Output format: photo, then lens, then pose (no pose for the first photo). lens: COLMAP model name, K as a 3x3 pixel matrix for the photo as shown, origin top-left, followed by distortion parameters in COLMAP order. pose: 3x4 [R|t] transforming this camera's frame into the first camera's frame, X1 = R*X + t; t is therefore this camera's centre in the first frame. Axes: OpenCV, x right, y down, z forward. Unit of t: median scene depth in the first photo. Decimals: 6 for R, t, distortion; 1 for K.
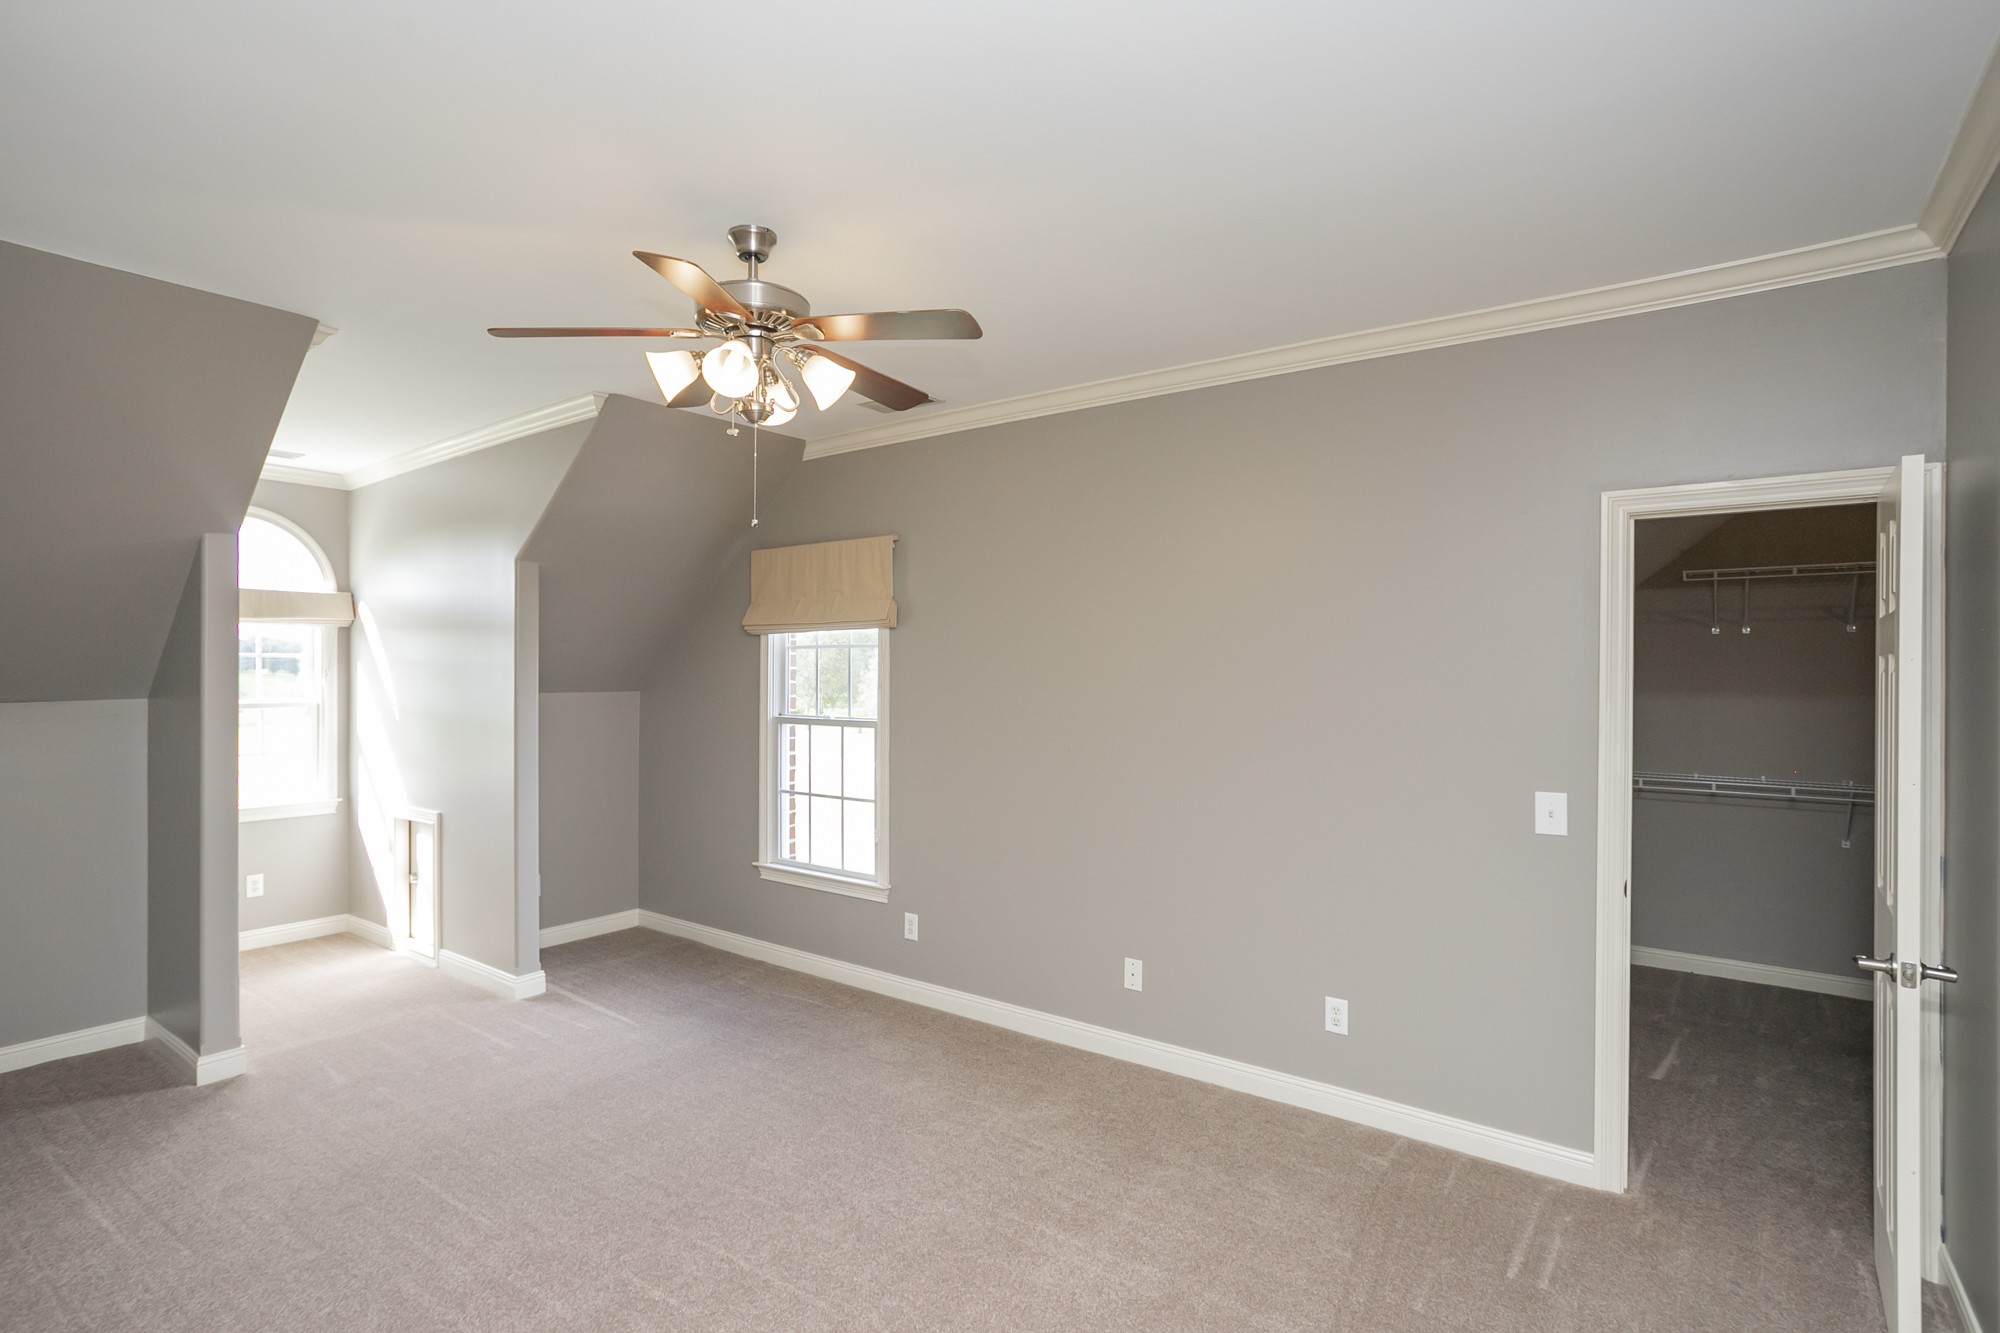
lens RADIAL K [[973.2, 0, 999.4], [0, 973.2, 661.3], [0, 0, 1]] dist [-0.023448, 0.009491]
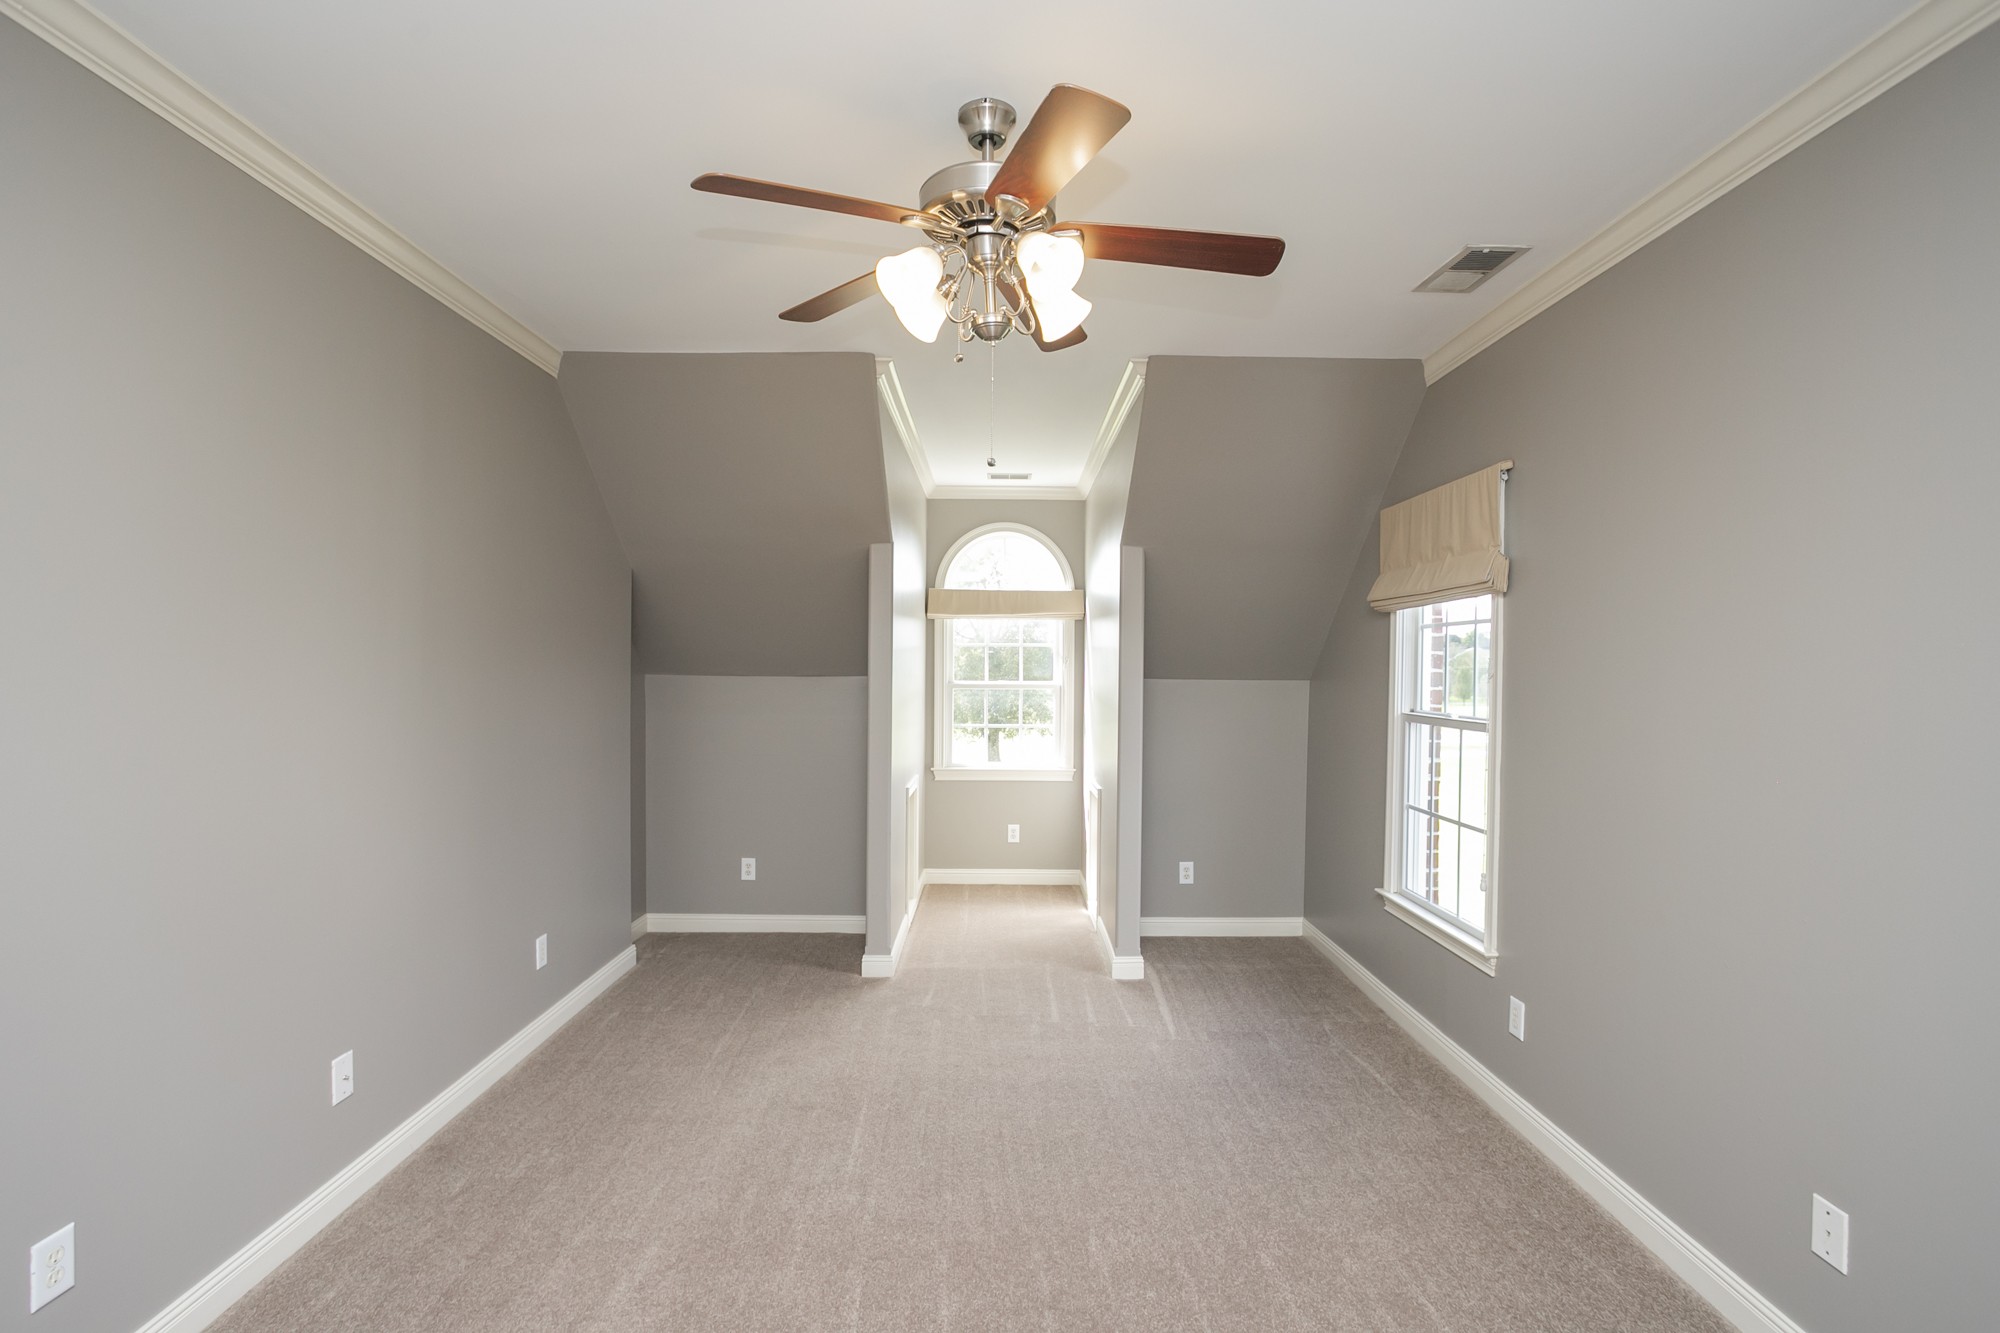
lens RADIAL K [[973.2, 0, 1003.2], [0, 973.2, 676.6], [0, 0, 1]] dist [-0.023448, 0.009491]
pose [[0.603256, 0.013565, -0.797432, 0.229969], [-0.000533, 0.999862, 0.016606, 0.015003], [0.797548, -0.009592, 0.603180, 0.279525]]
